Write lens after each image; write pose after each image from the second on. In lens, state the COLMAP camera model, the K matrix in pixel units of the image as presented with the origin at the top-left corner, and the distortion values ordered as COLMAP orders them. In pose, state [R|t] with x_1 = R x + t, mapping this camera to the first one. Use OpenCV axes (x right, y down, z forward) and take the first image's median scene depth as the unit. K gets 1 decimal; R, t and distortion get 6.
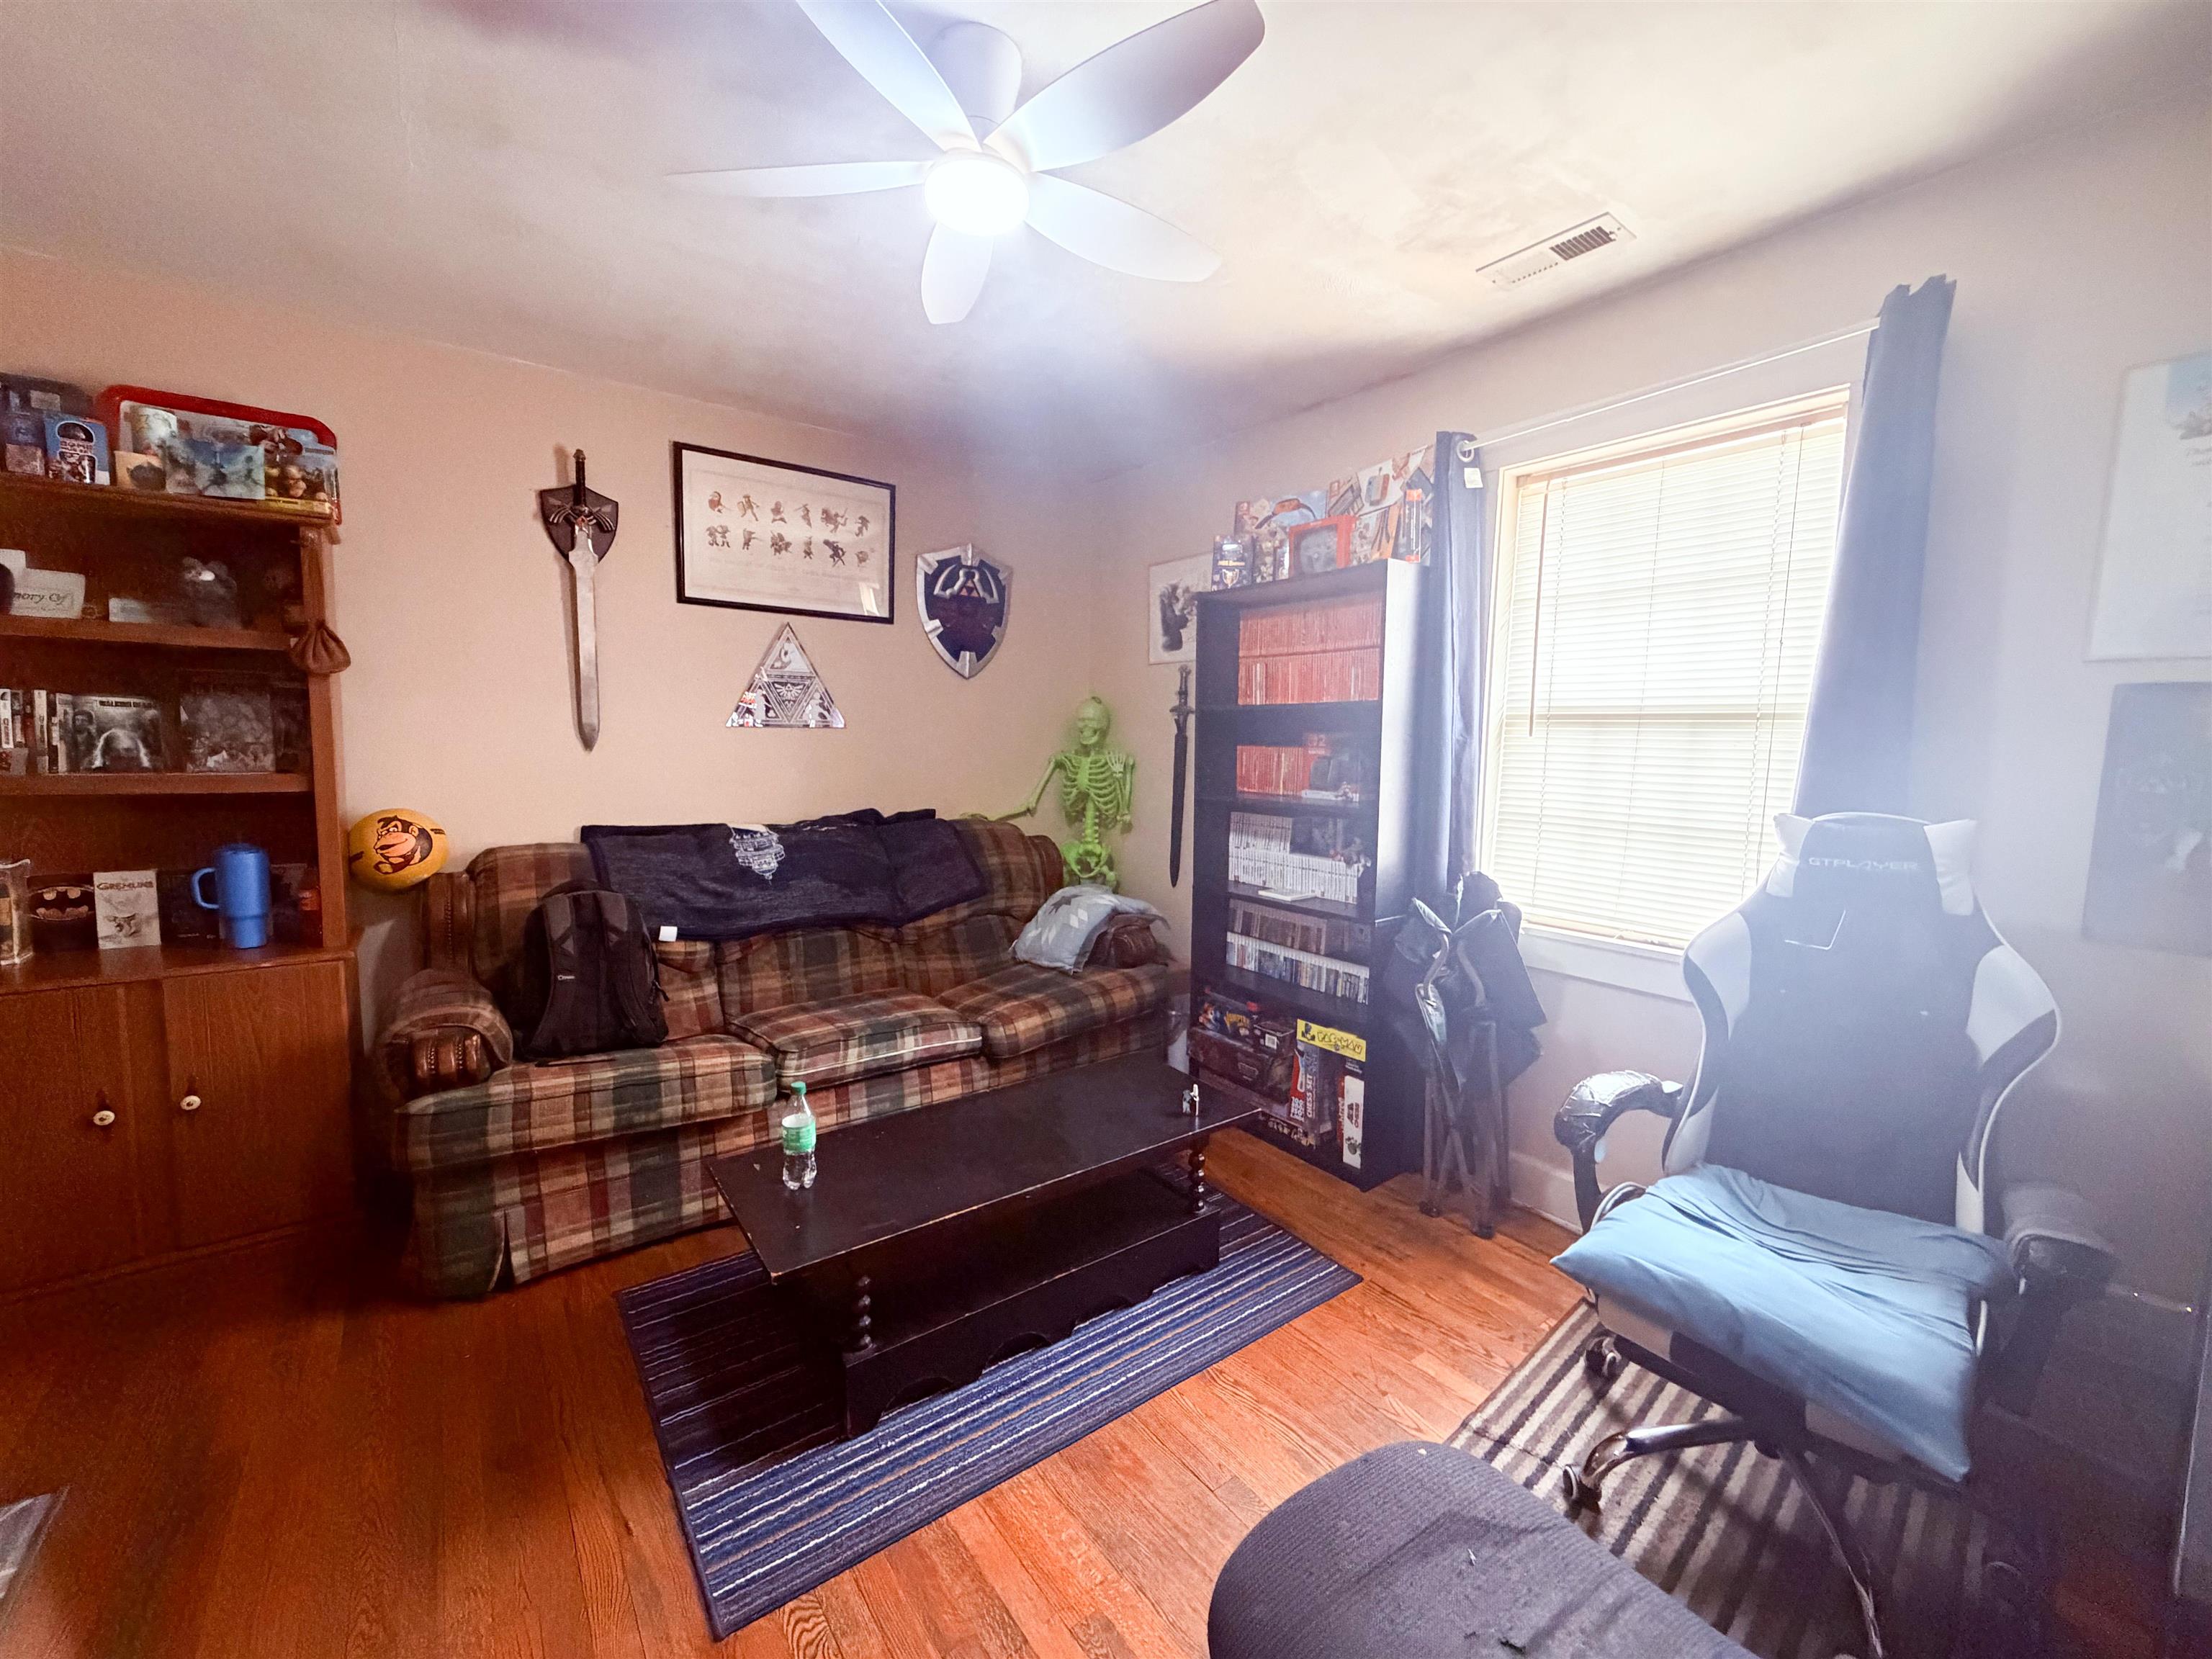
lens RADIAL K [[882.3, 0, 1103.2], [0, 882.3, 832.0], [0, 0, 1]] dist [-0.001871, 0.000234]
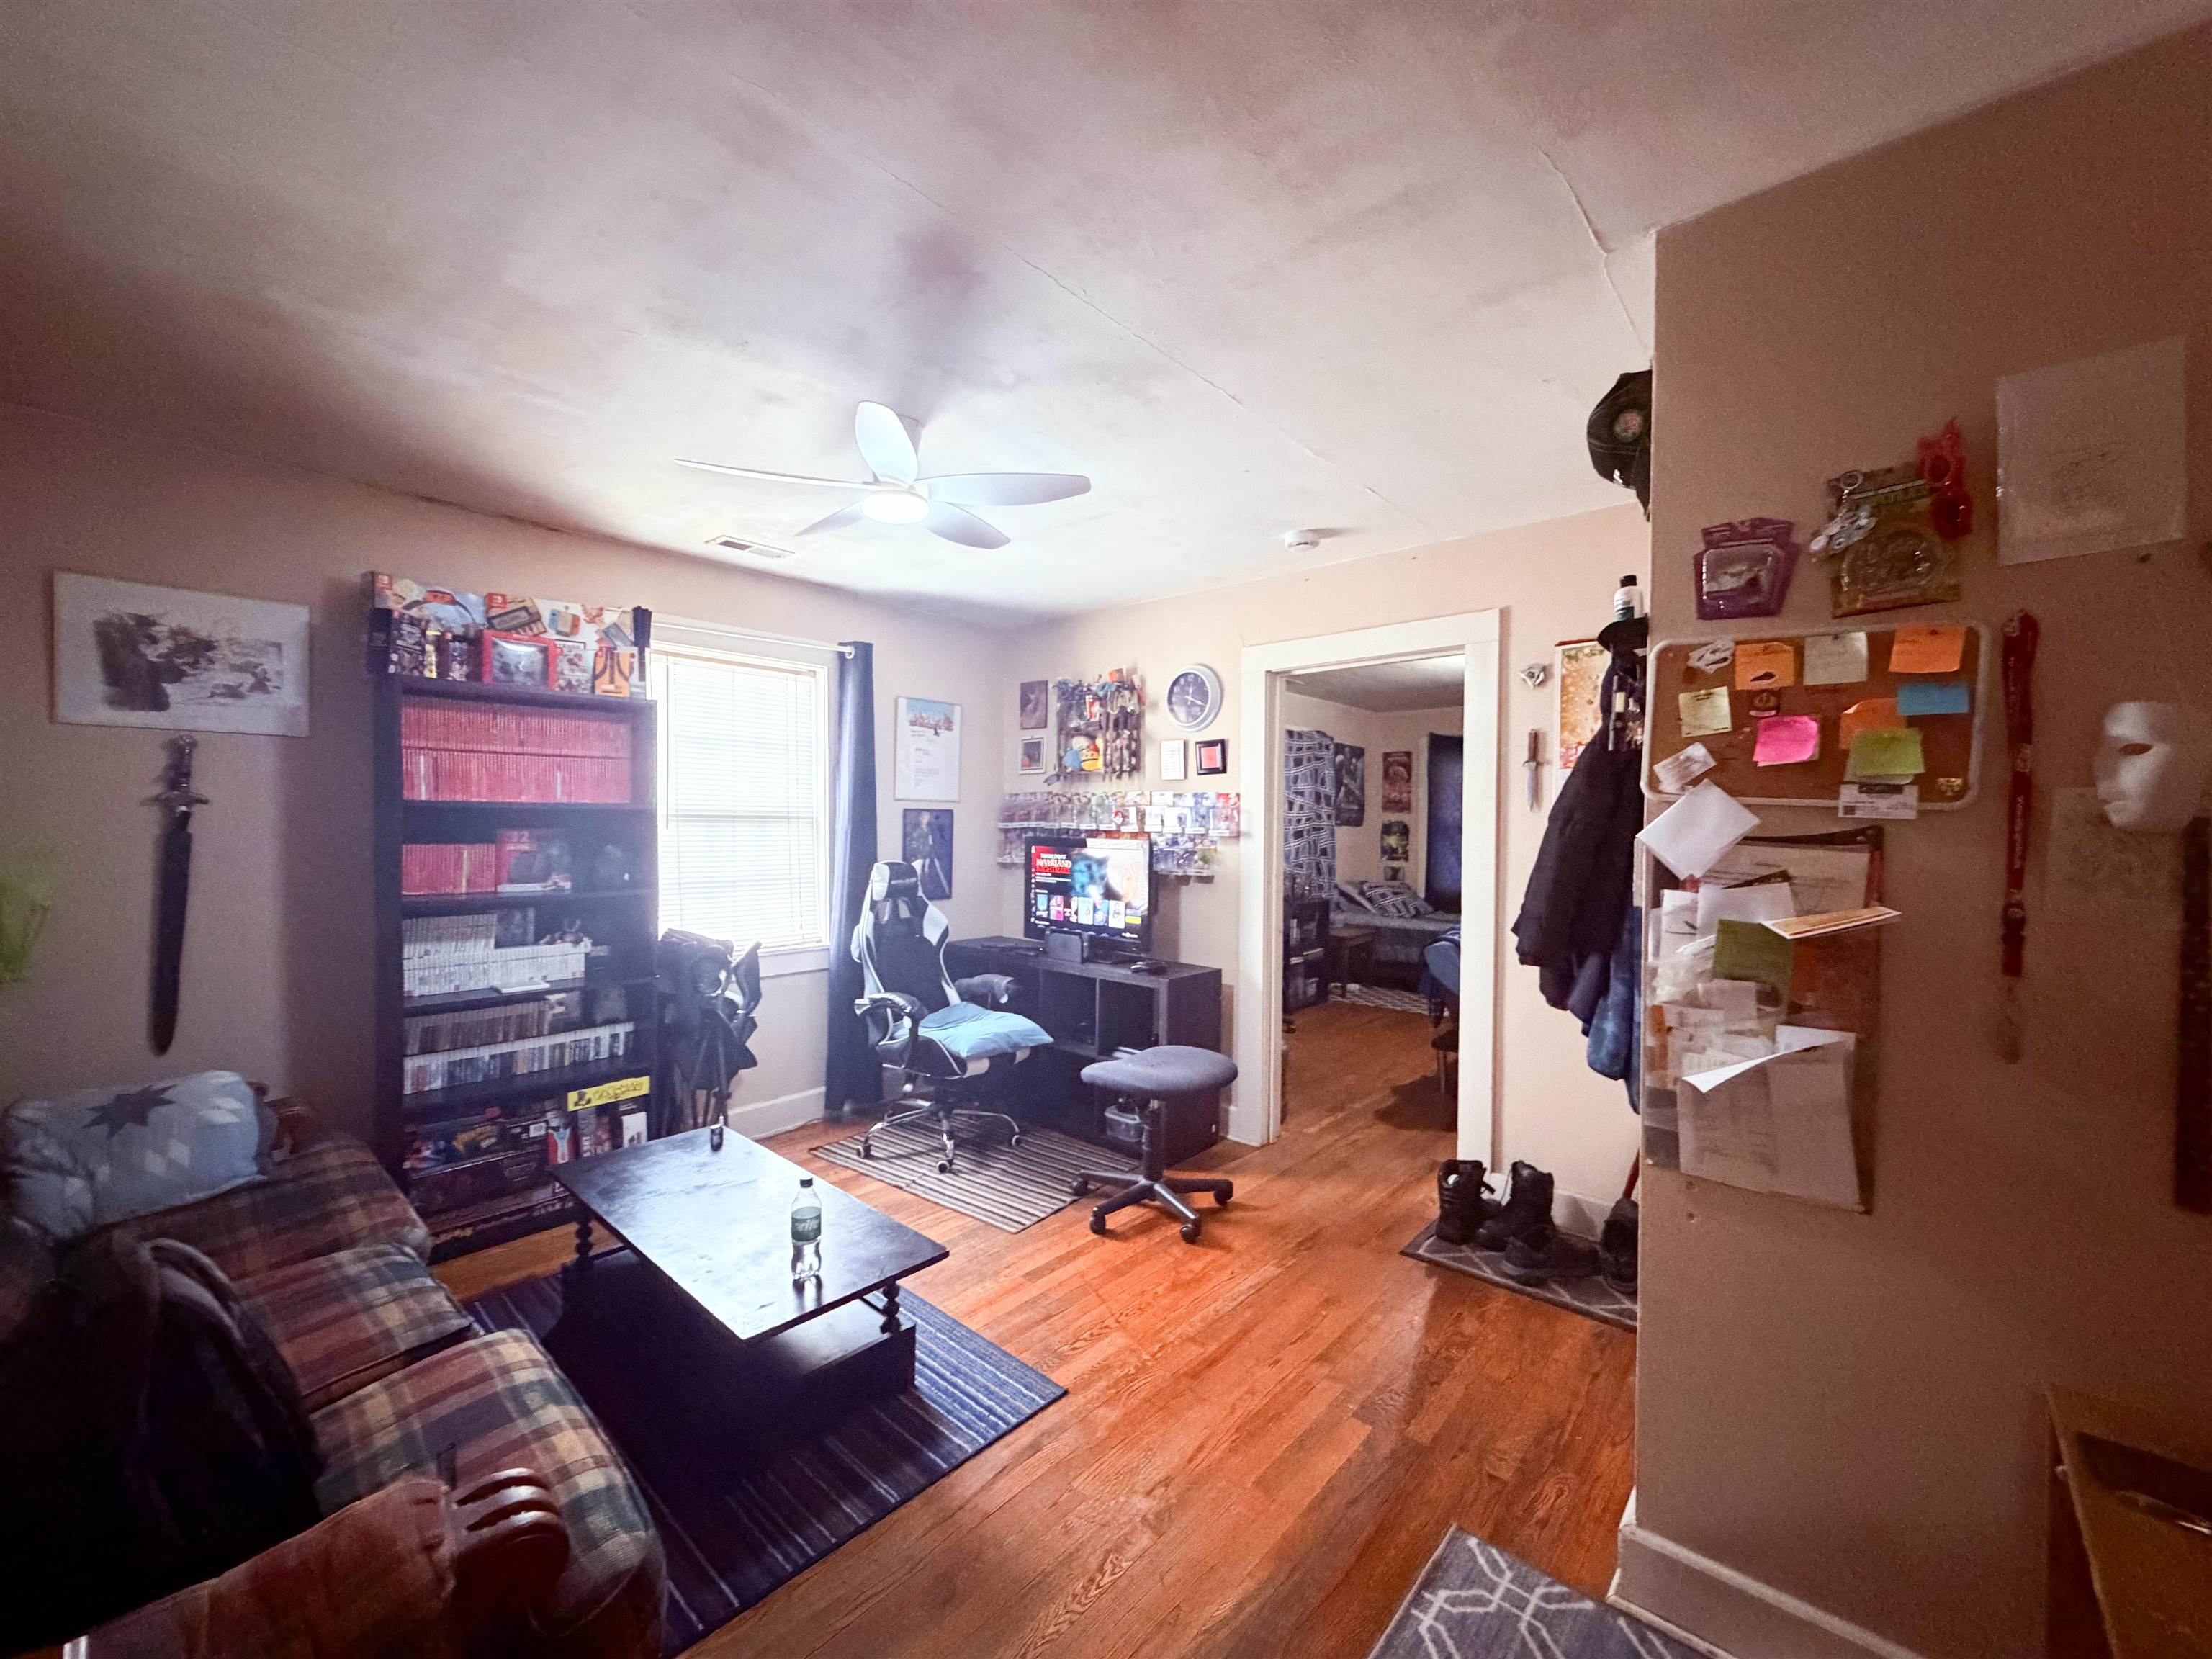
lens RADIAL K [[882.3, 0, 1104.9], [0, 882.3, 829.7], [0, 0, 1]] dist [-0.001871, 0.000234]
pose [[-0.203197, -0.029573, 0.978691, -0.925559], [0.093185, 0.994423, 0.049396, -0.097513], [-0.974694, 0.101237, -0.199308, 0.520111]]
